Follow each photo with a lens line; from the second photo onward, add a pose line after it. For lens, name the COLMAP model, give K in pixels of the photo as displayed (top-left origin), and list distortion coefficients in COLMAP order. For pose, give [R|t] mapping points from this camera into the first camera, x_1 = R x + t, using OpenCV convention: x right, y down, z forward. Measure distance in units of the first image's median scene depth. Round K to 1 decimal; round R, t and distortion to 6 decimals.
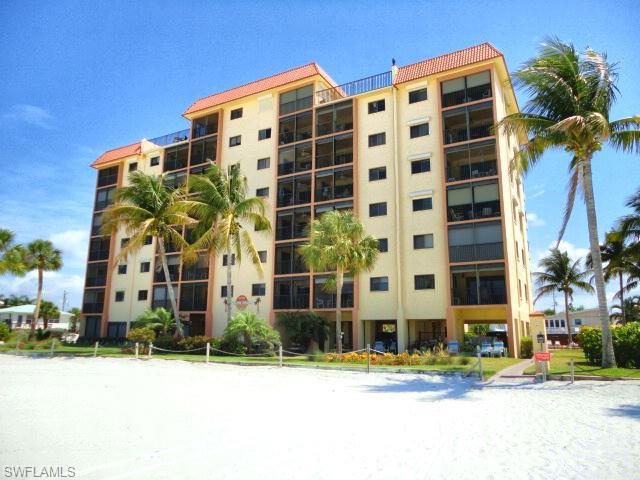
lens RADIAL K [[446.2, 0, 320.0], [0, 446.2, 240.0], [0, 0, 1]] dist [0.001393, -0.025887]
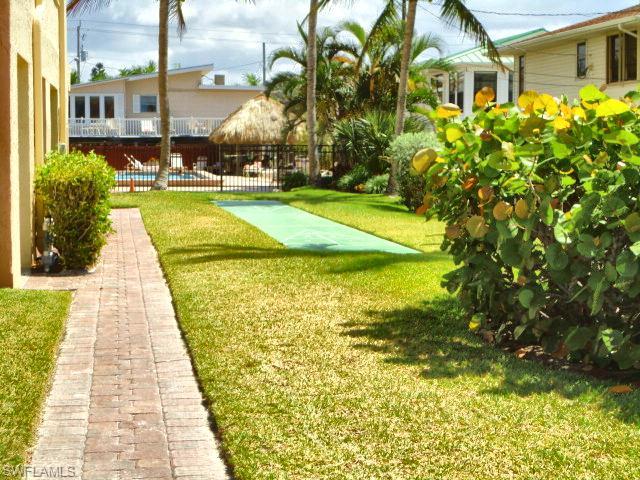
lens RADIAL K [[1177.1, 0, 320.0], [0, 1177.1, 240.0], [0, 0, 1]] dist [0.002617, -0.001211]
pose [[0.768292, -0.058776, 0.637395, 0.130263], [-0.129617, 0.960861, 0.244839, 0.066094], [-0.626838, -0.270726, 0.730603, 0.320825]]
